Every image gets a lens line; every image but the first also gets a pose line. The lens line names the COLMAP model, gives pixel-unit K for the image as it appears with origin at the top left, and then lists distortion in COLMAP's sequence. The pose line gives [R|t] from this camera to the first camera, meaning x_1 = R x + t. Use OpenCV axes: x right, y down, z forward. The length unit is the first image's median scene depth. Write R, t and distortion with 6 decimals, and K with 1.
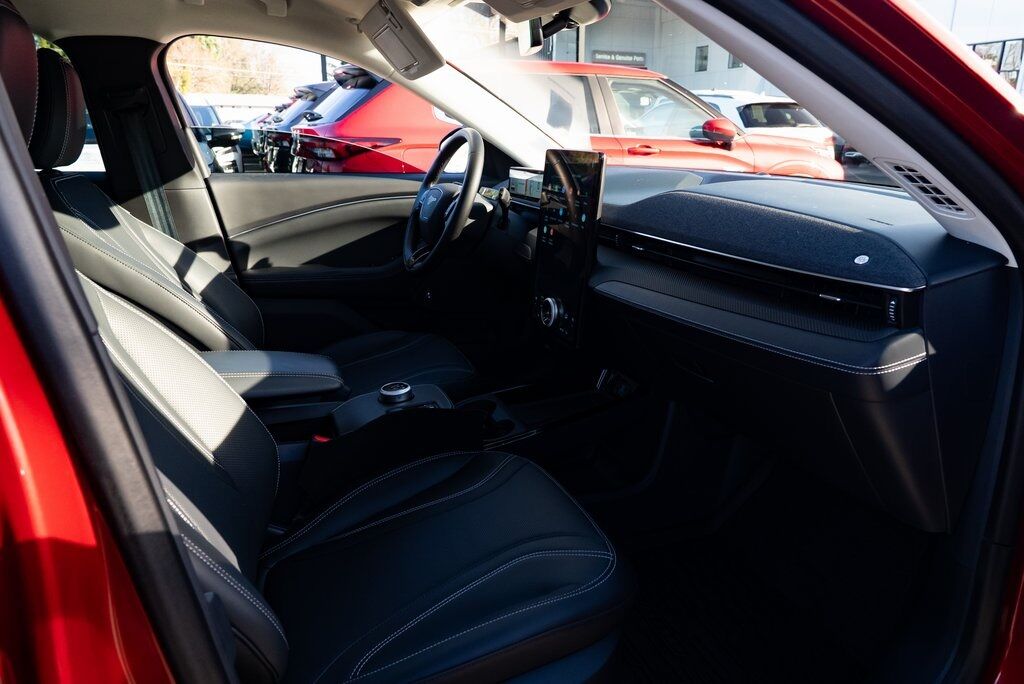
lens RADIAL K [[696.5, 0, 512.5], [0, 696.5, 331.7], [0, 0, 1]] dist [-0.041551, 0.025498]
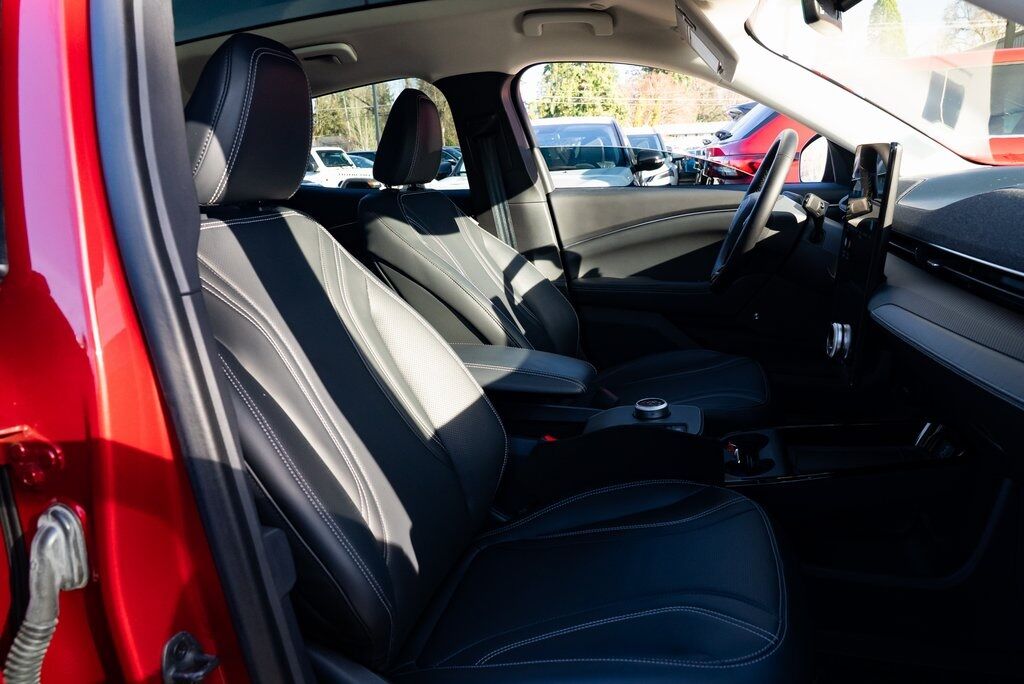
lens RADIAL K [[696.5, 0, 512.5], [0, 696.5, 331.7], [0, 0, 1]] dist [-0.041551, 0.025498]
pose [[0.811955, 0.086265, -0.577311, 0.178594], [-0.105314, 0.994439, 0.000477, 0.002033], [0.574141, 0.060411, 0.816524, 0.086542]]
